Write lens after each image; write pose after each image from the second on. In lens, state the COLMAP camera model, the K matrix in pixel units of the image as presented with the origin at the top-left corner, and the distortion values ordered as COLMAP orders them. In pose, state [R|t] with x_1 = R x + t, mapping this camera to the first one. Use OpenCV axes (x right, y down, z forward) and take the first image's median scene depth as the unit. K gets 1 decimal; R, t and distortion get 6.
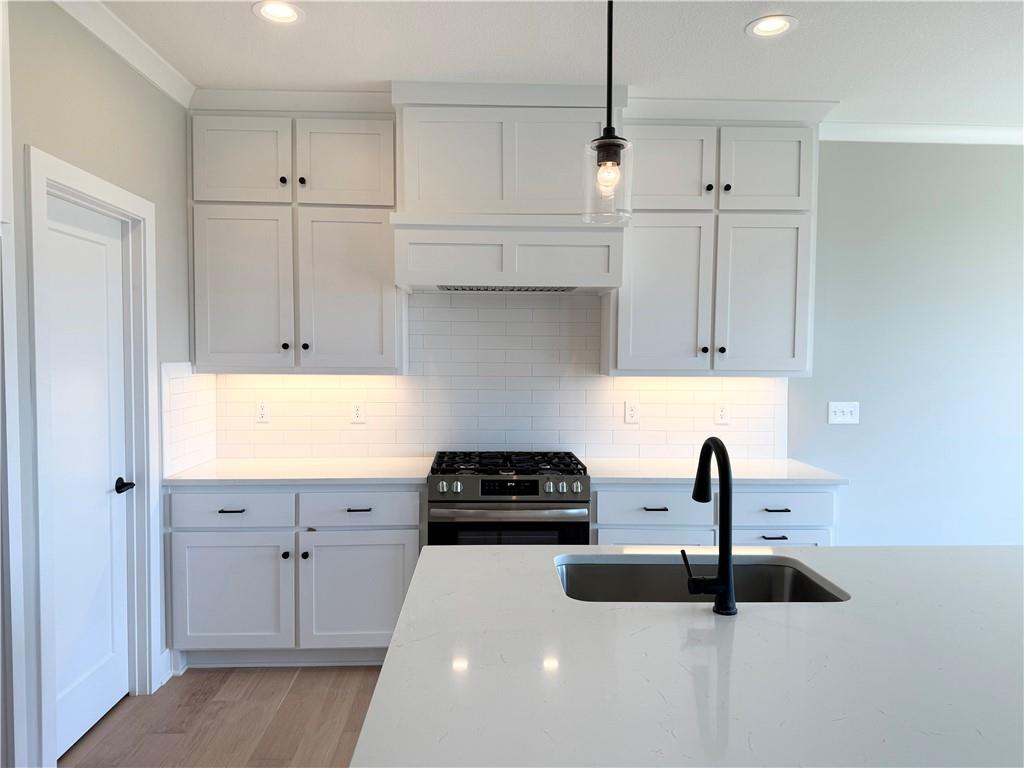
lens RADIAL K [[718.1, 0, 513.8], [0, 718.1, 385.3], [0, 0, 1]] dist [0.045715, -0.044469]
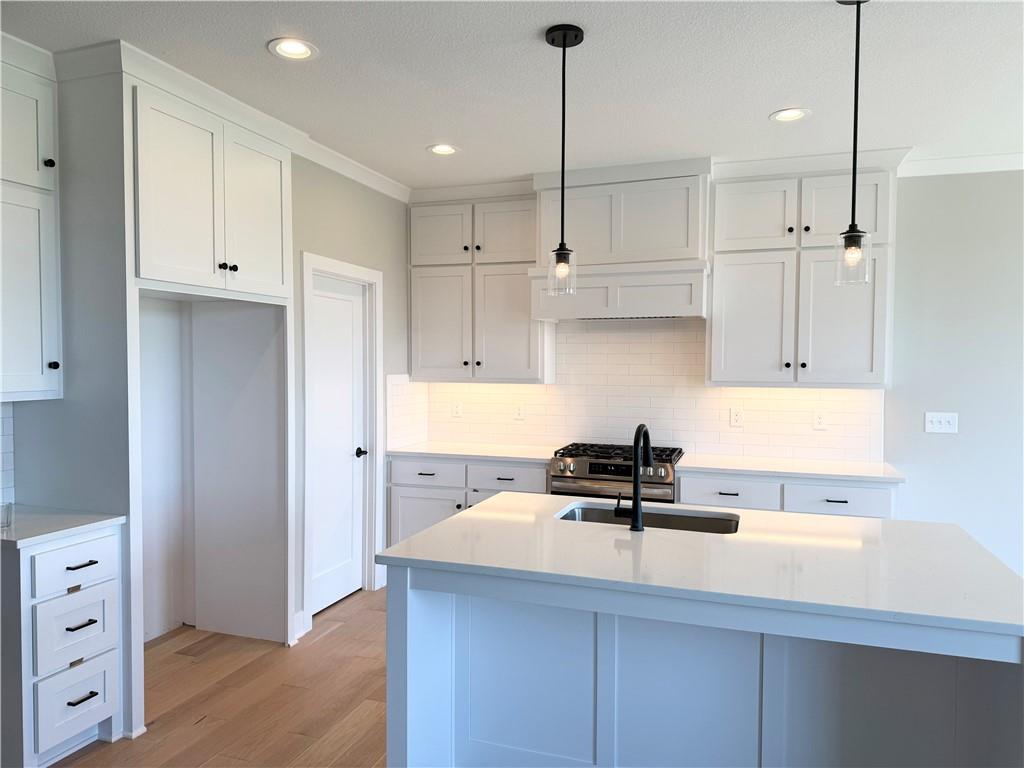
lens RADIAL K [[718.1, 0, 505.5], [0, 718.1, 388.2], [0, 0, 1]] dist [0.045715, -0.044469]
pose [[0.928033, 0.011248, -0.372328, 0.304304], [-0.014478, 0.999878, -0.005881, 0.002771], [0.372217, 0.010849, 0.928082, -0.307648]]
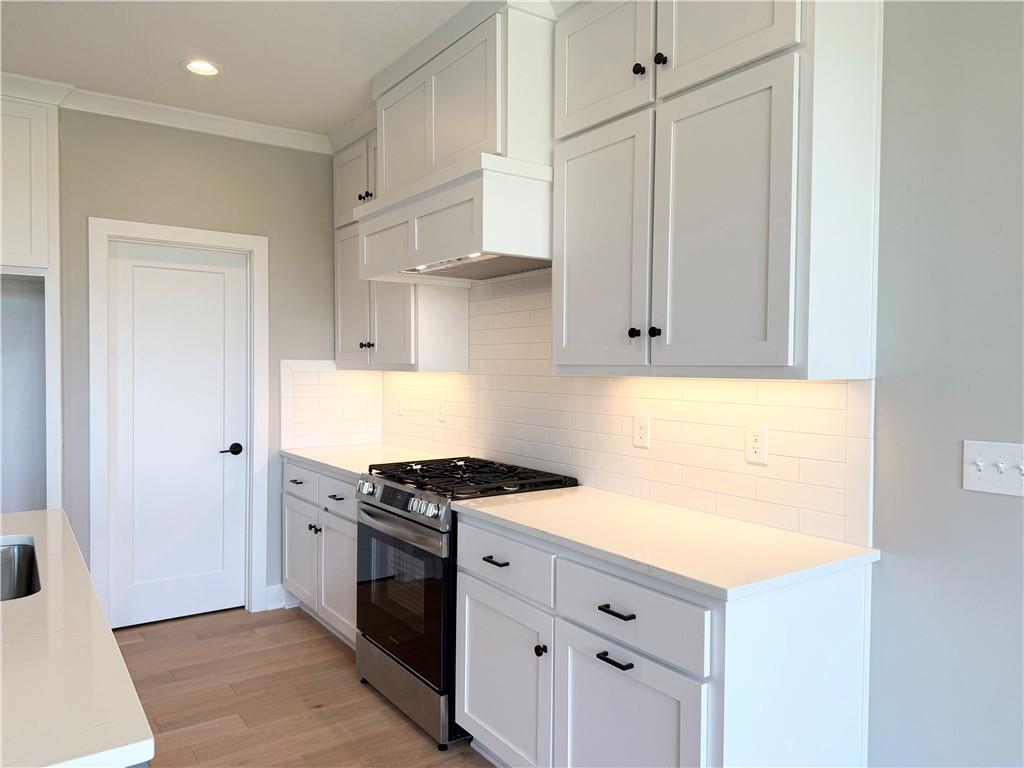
lens RADIAL K [[718.1, 0, 509.9], [0, 718.1, 386.1], [0, 0, 1]] dist [0.045715, -0.044469]
pose [[0.543353, 0.021221, -0.839236, 0.793523], [-0.038823, 0.999246, 0.000131, 0.000278], [0.838606, 0.032510, 0.543767, 0.630116]]
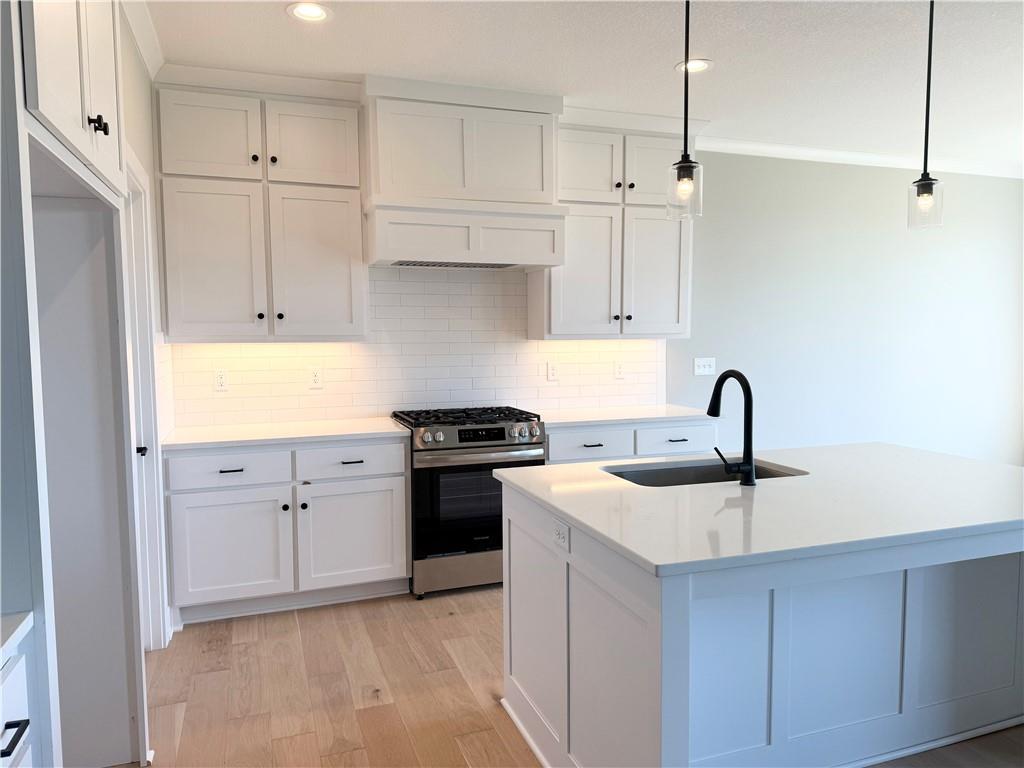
lens RADIAL K [[718.1, 0, 517.1], [0, 718.1, 386.8], [0, 0, 1]] dist [0.045715, -0.044469]
pose [[0.952688, -0.035944, 0.301818, -0.299986], [0.025718, 0.998955, 0.037789, 0.020242], [-0.302860, -0.028239, 0.952616, -0.136517]]
